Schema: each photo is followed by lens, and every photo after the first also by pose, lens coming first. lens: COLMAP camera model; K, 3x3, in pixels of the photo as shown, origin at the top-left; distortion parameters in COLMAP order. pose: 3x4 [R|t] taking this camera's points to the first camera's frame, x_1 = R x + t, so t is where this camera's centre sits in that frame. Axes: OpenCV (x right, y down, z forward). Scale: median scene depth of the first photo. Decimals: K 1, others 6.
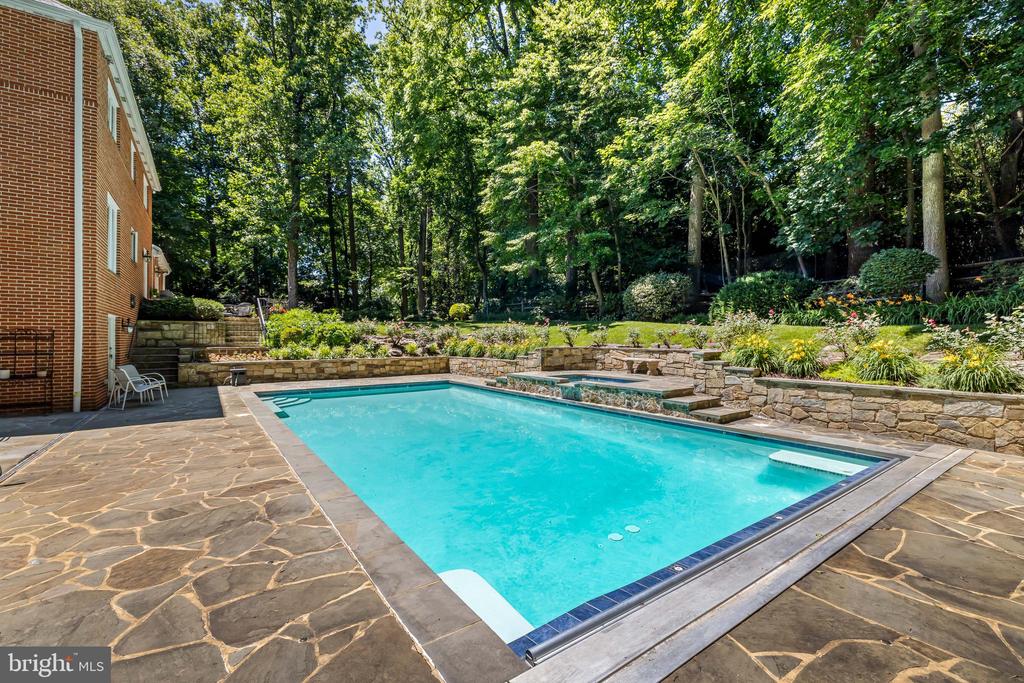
lens RADIAL K [[441.2, 0, 510.4], [0, 441.2, 331.0], [0, 0, 1]] dist [-0.001600, -0.000200]
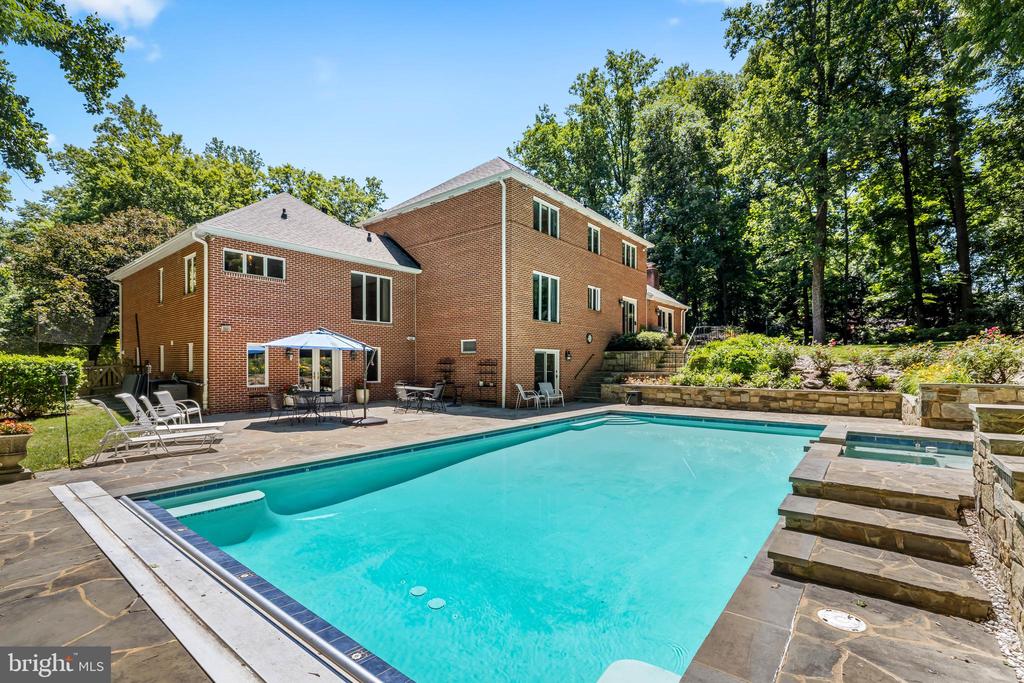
lens RADIAL K [[450.8, 0, 510.7], [0, 450.8, 368.7], [0, 0, 1]] dist [-0.001260, -0.000492]
pose [[0.277509, 0.010391, -0.960667, 0.413086], [0.015485, 0.999763, 0.015287, 0.002933], [0.960598, -0.019118, 0.277282, 0.327335]]
